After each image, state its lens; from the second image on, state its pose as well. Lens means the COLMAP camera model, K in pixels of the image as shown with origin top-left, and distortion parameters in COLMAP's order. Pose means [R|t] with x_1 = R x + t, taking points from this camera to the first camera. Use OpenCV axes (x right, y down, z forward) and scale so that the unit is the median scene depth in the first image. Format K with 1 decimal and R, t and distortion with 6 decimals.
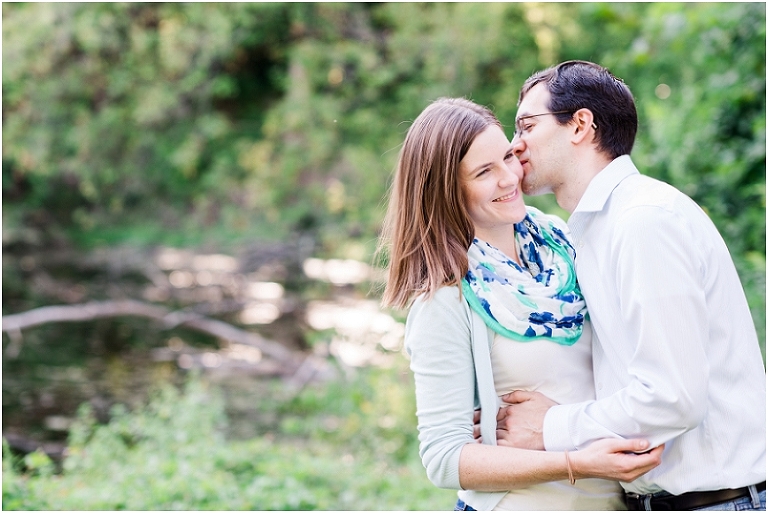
lens RADIAL K [[1816.8, 0, 383.7], [0, 1816.8, 256.8], [0, 0, 1]] dist [-0.447709, 5.178174]
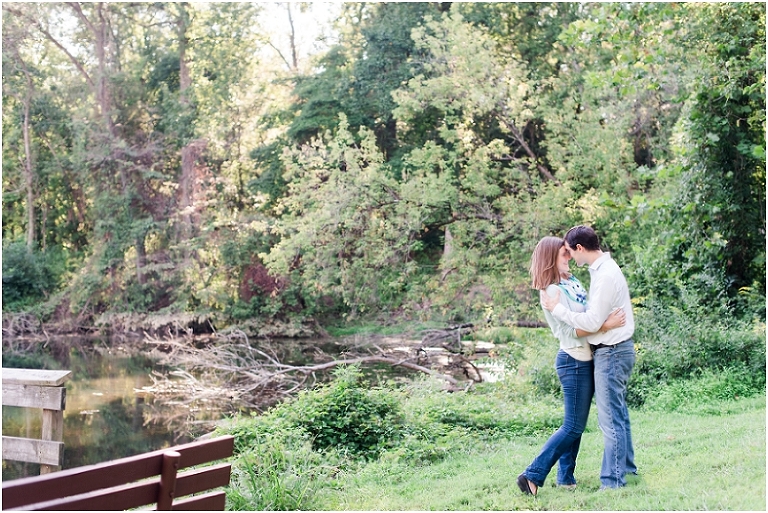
lens RADIAL K [[1142.0, 0, 383.3], [0, 1142.0, 257.1], [0, 0, 1]] dist [0.044785, 0.062532]
pose [[0.994864, -0.037403, -0.094054, -0.010406], [0.029416, 0.995954, -0.084918, 0.020728], [0.096849, 0.081715, 0.991939, -0.215548]]
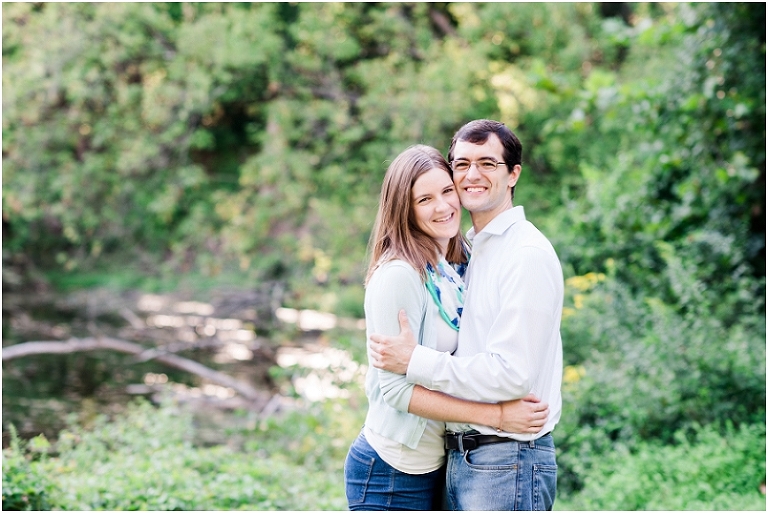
lens RADIAL K [[1837.6, 0, 385.8], [0, 1837.6, 256.9], [0, 0, 1]] dist [-0.022831, -0.748301]
pose [[0.999597, 0.025592, 0.012284, 0.007826], [-0.025203, 0.999208, -0.030802, 0.005191], [-0.013062, 0.030480, 0.999450, -0.078323]]
